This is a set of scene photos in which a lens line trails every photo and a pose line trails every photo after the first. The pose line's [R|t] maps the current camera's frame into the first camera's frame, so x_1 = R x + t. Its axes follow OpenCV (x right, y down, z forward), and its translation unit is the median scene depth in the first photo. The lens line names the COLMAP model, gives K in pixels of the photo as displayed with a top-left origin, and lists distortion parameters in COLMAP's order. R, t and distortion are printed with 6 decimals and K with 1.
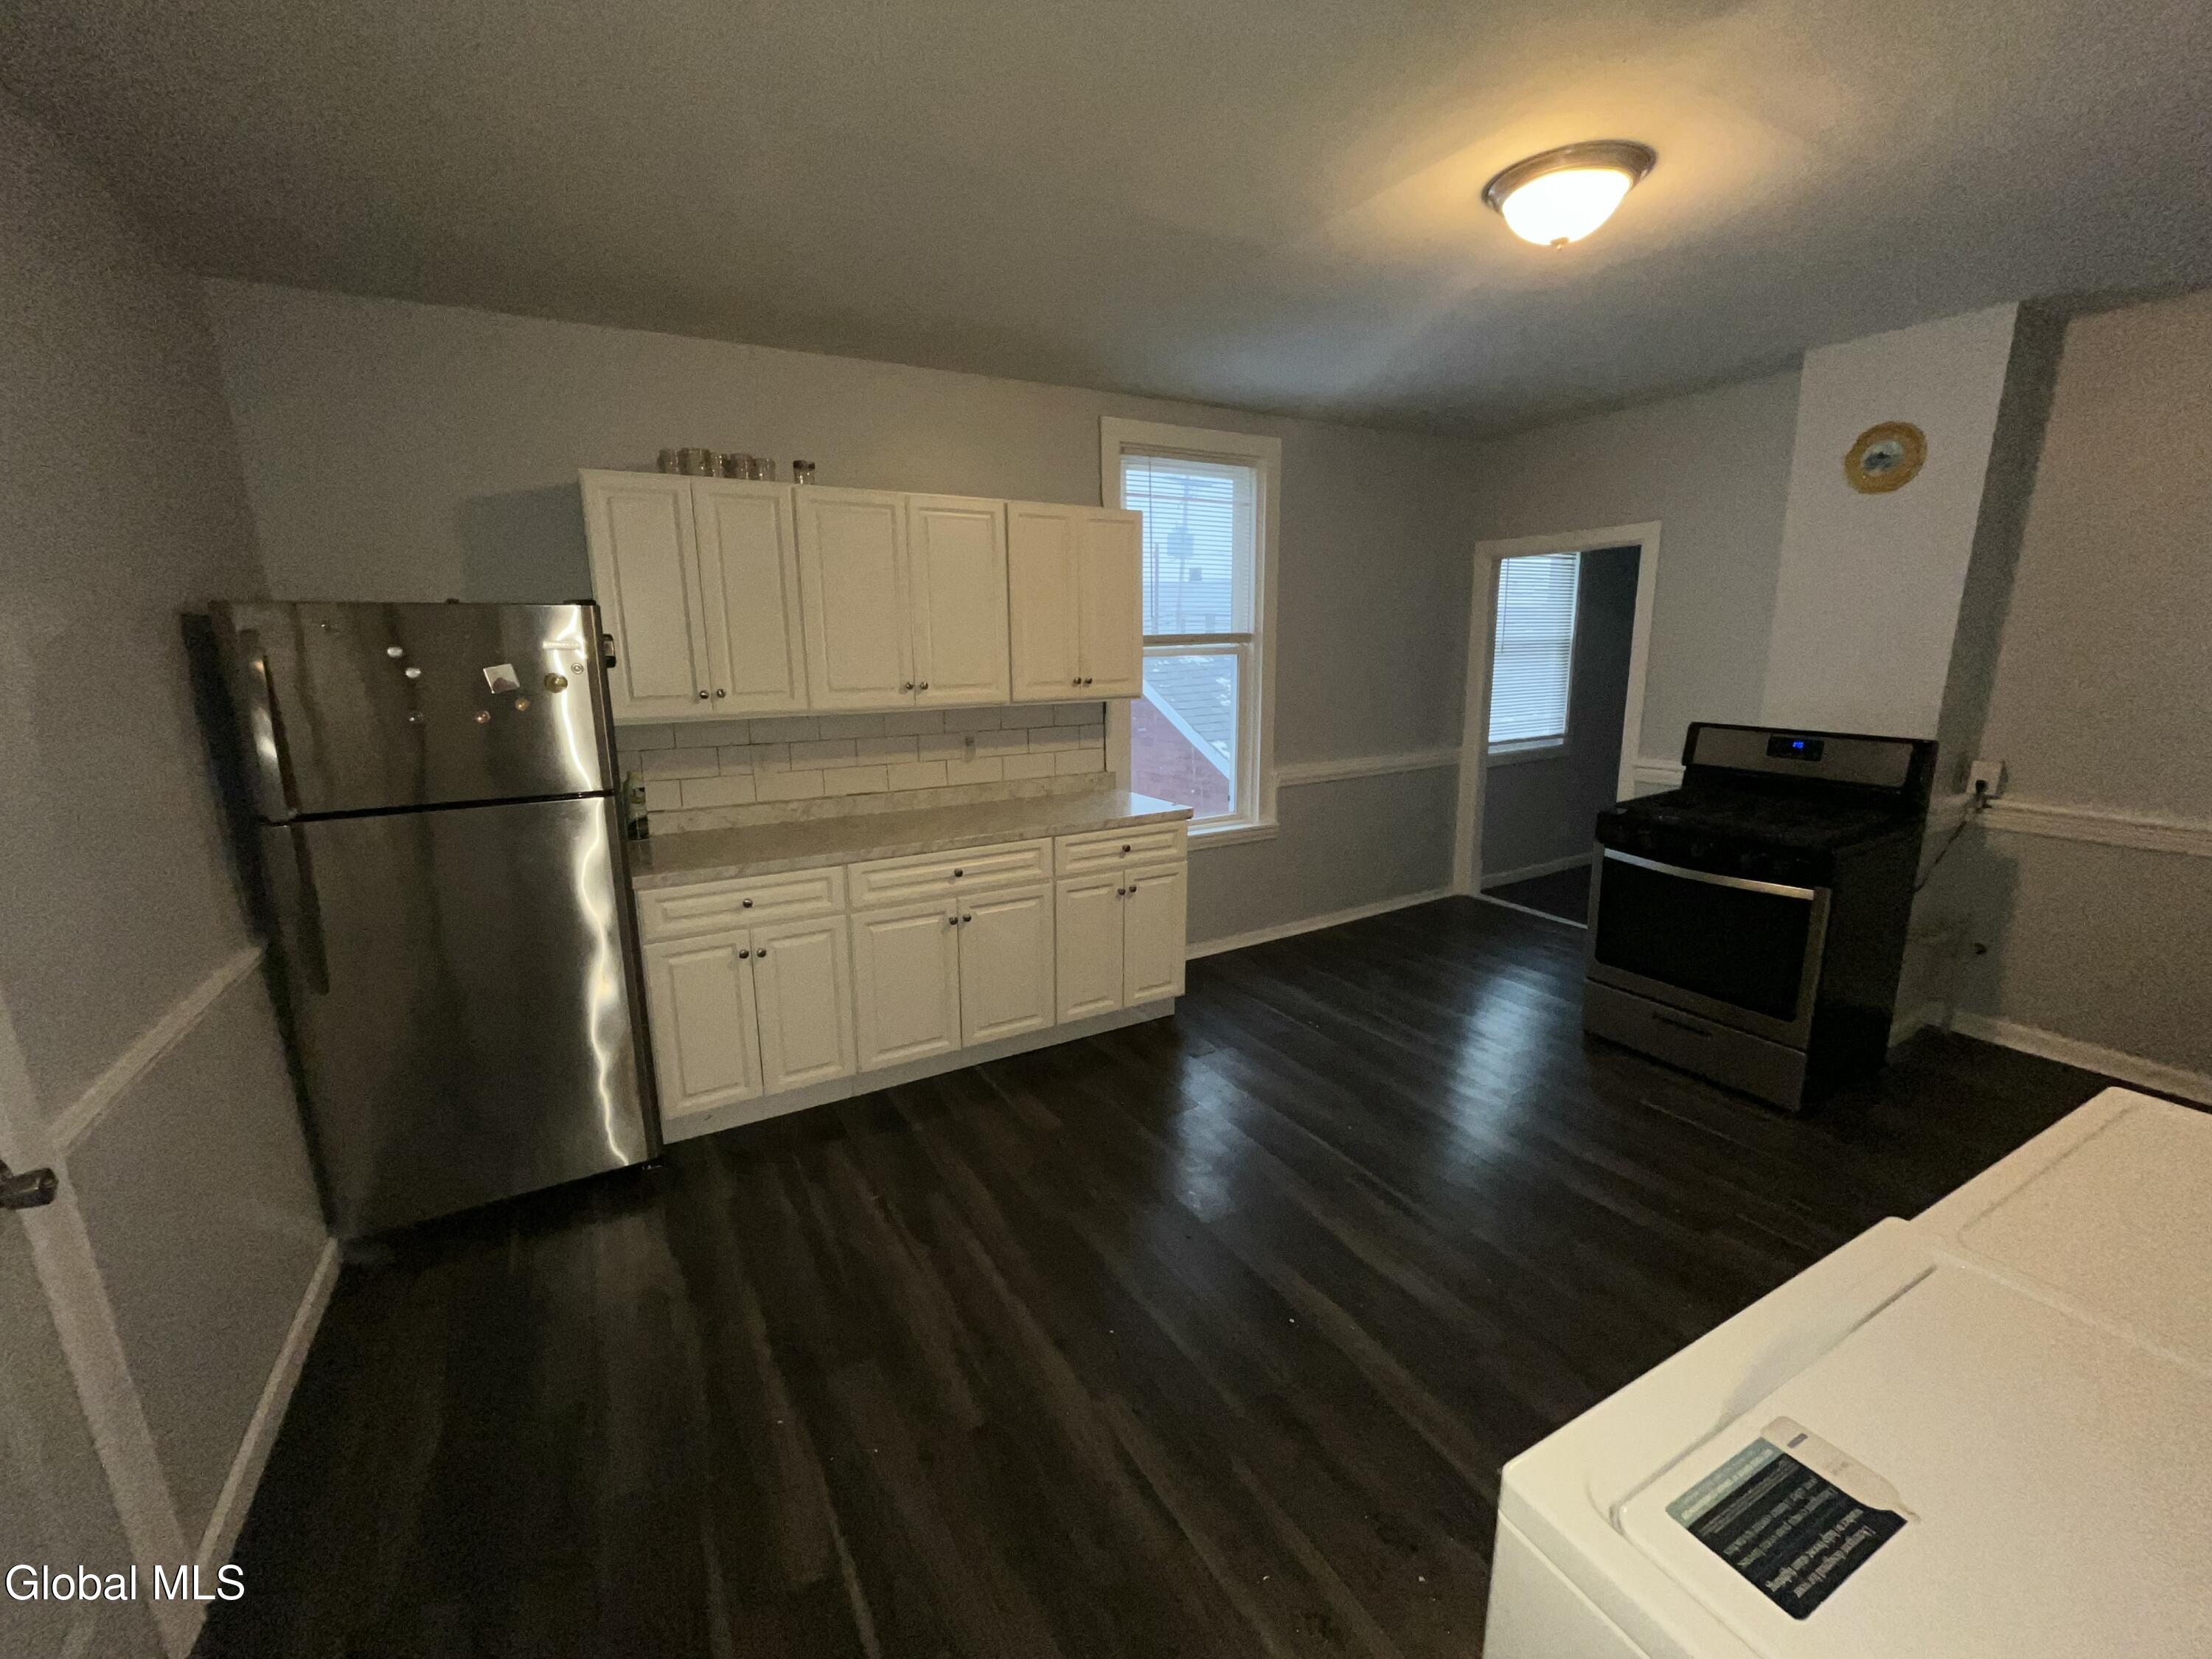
lens RADIAL K [[896.5, 0, 1106.8], [0, 896.5, 823.7], [0, 0, 1]] dist [-0.003341, -0.000645]
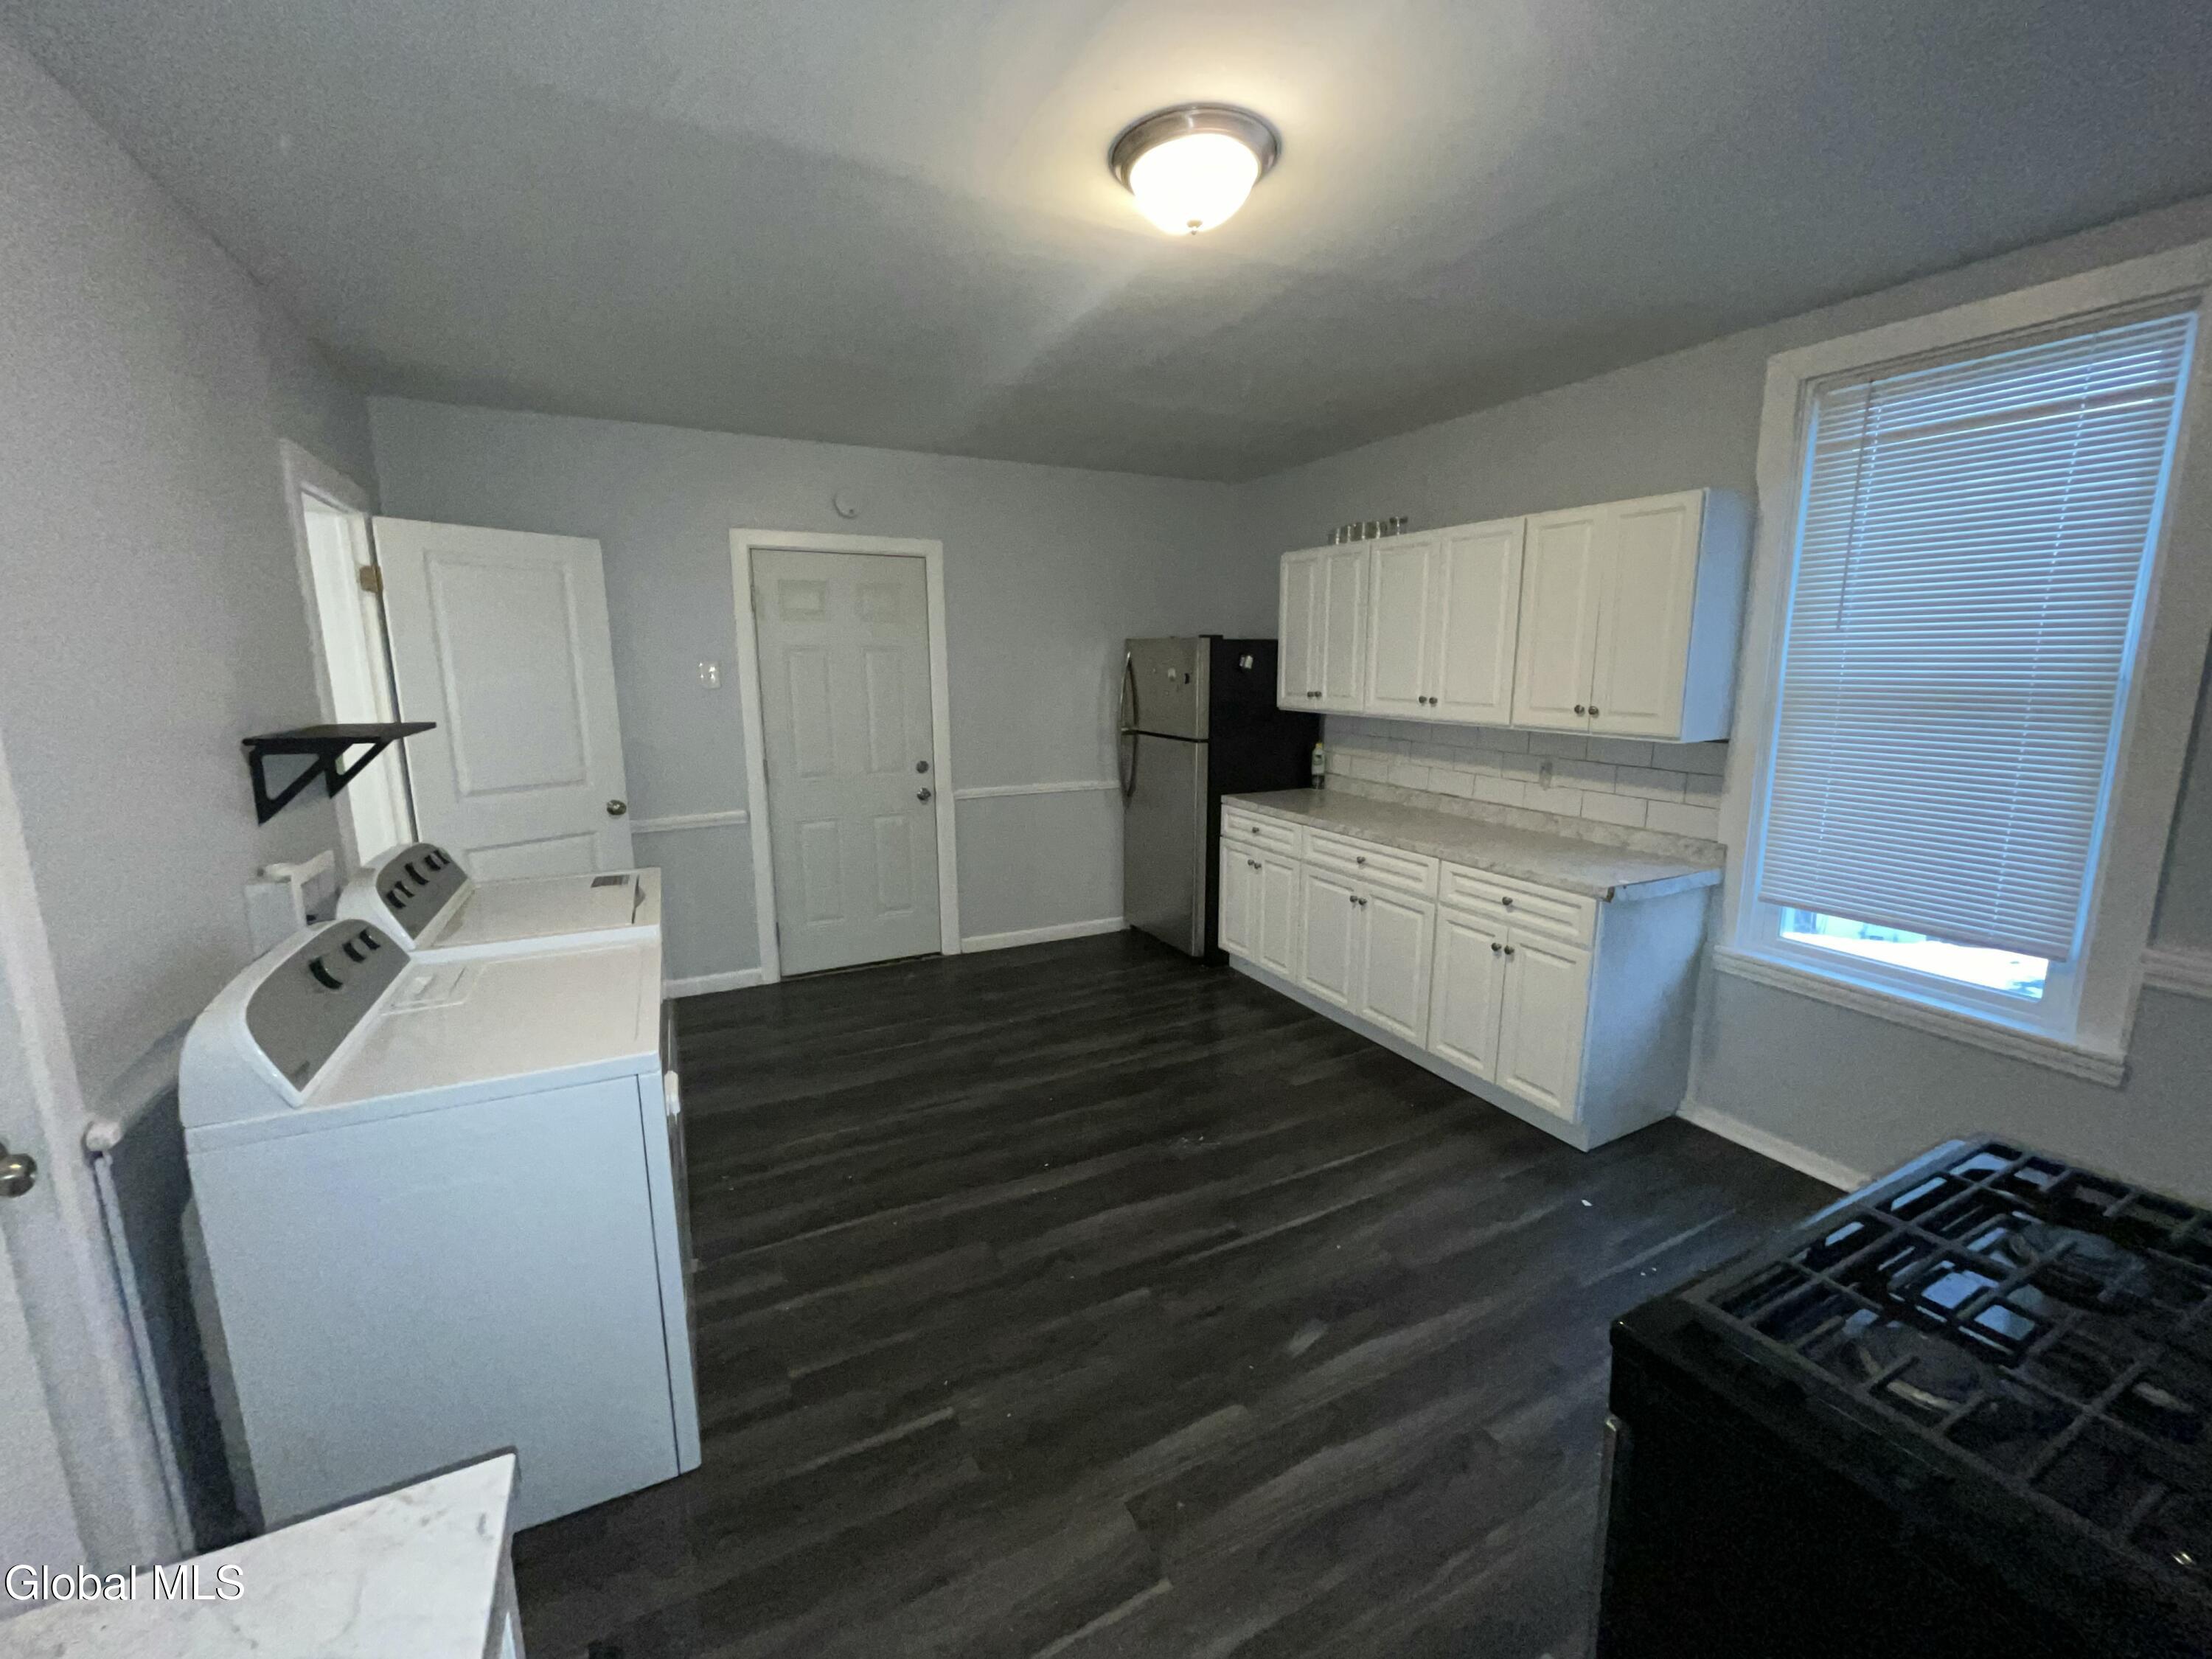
lens RADIAL K [[896.5, 0, 1106.8], [0, 896.5, 823.7], [0, 0, 1]] dist [-0.003341, -0.000645]
pose [[-0.042297, 0.190782, -0.980721, 0.896686], [-0.208095, 0.958389, 0.195413, -0.136293], [0.977194, 0.212349, -0.000836, 0.620370]]
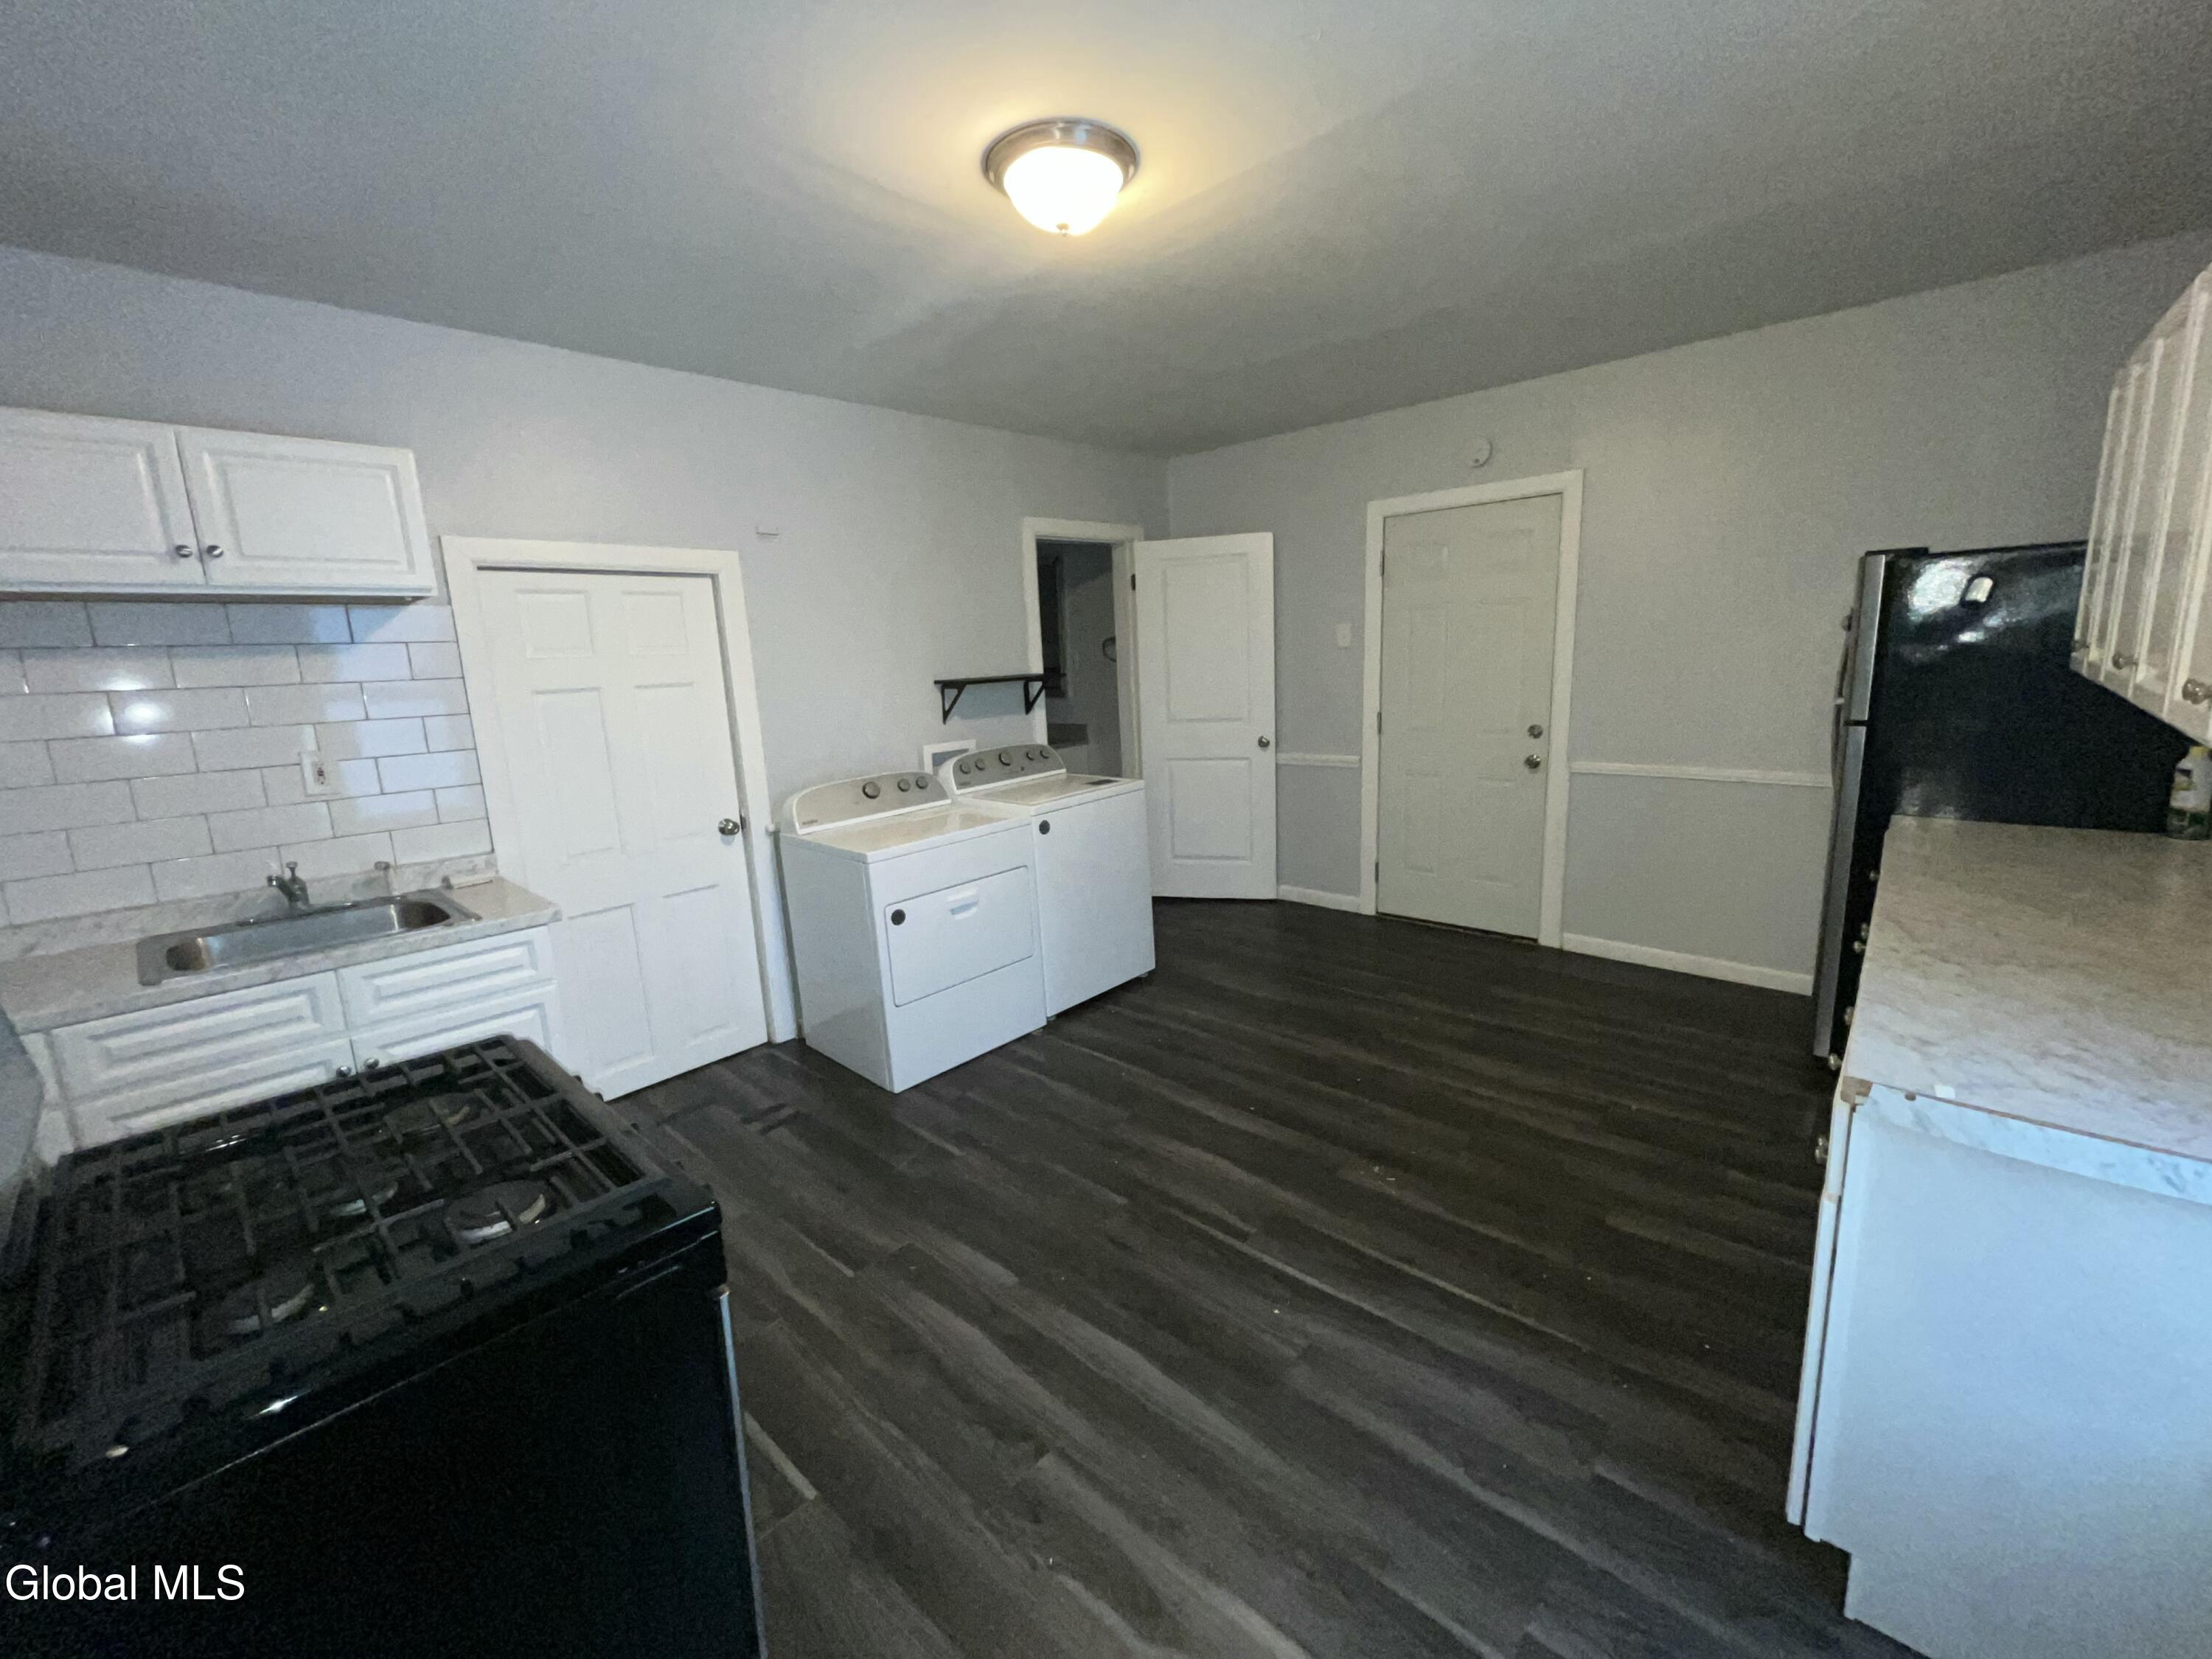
lens RADIAL K [[896.5, 0, 1106.8], [0, 896.5, 823.7], [0, 0, 1]] dist [-0.003341, -0.000645]
pose [[-0.950003, 0.118195, -0.289006, 0.490642], [-0.005581, 0.919011, 0.394192, -0.258124], [0.312192, 0.376097, -0.872403, 1.255605]]
